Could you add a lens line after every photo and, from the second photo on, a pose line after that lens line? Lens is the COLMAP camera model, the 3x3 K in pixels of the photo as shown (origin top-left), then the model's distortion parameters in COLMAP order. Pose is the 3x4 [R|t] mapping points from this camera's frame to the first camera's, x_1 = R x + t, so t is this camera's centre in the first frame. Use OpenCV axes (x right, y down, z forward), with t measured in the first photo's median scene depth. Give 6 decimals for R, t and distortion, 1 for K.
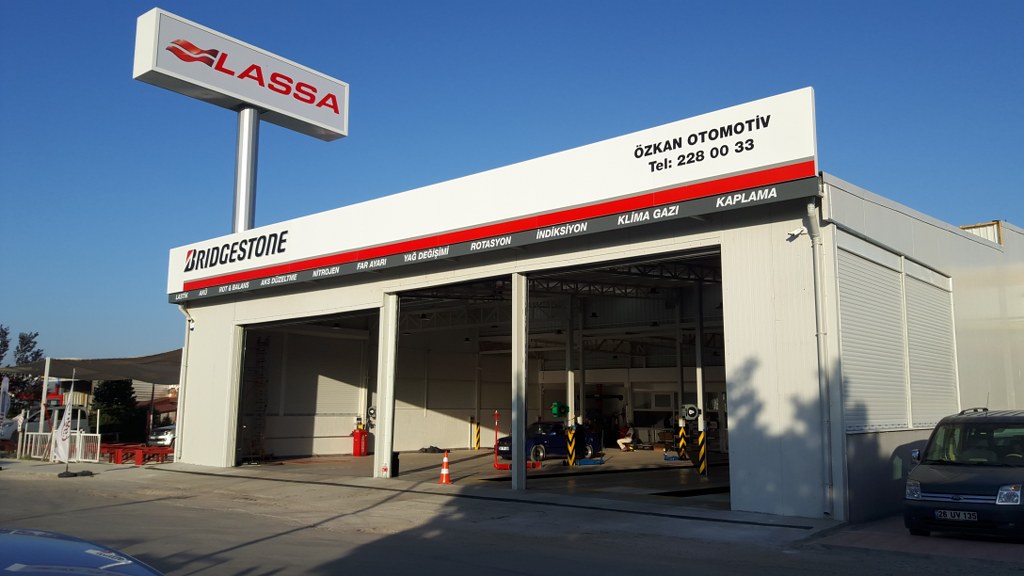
lens RADIAL K [[831.7, 0, 519.6], [0, 831.7, 288.8], [0, 0, 1]] dist [0.112940, -0.232574]
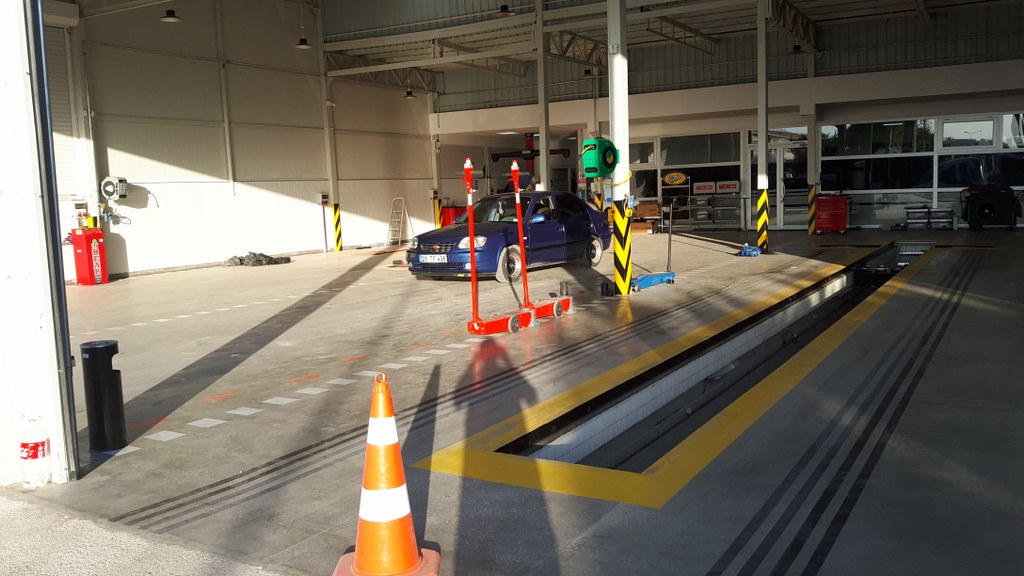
lens RADIAL K [[831.7, 0, 517.7], [0, 831.7, 294.9], [0, 0, 1]] dist [0.112940, -0.232574]
pose [[0.976988, -0.069365, 0.201702, -0.070253], [0.012921, 0.963154, 0.268641, 0.104053], [-0.212904, -0.259853, 0.941885, 0.637874]]
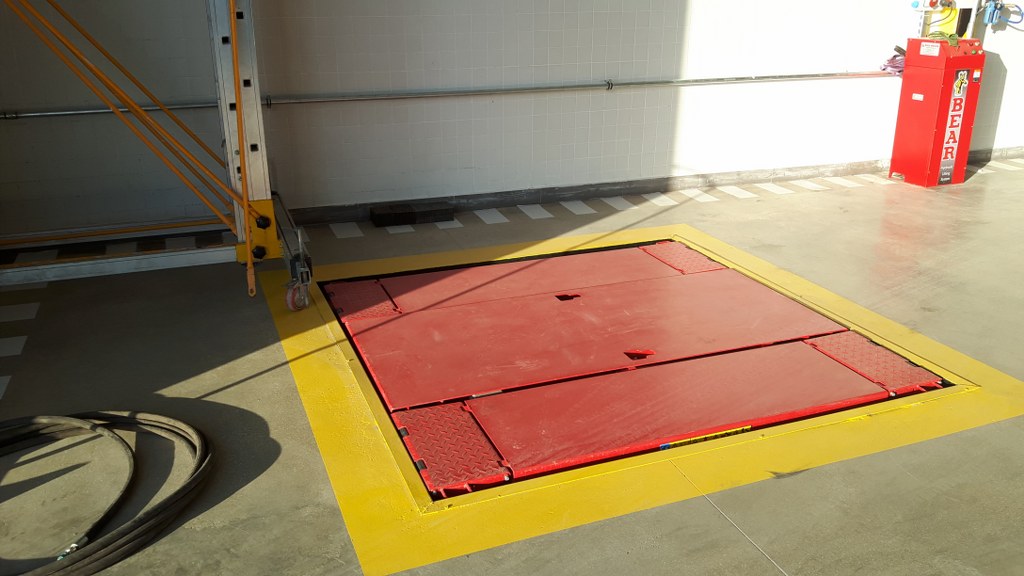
lens RADIAL K [[831.7, 0, 520.7], [0, 831.7, 288.3], [0, 0, 1]] dist [0.112940, -0.232574]
pose [[0.872700, 0.172412, -0.456804, -0.223509], [0.073546, 0.878486, 0.472073, 0.154835], [0.482687, -0.445574, 0.753975, 0.998716]]
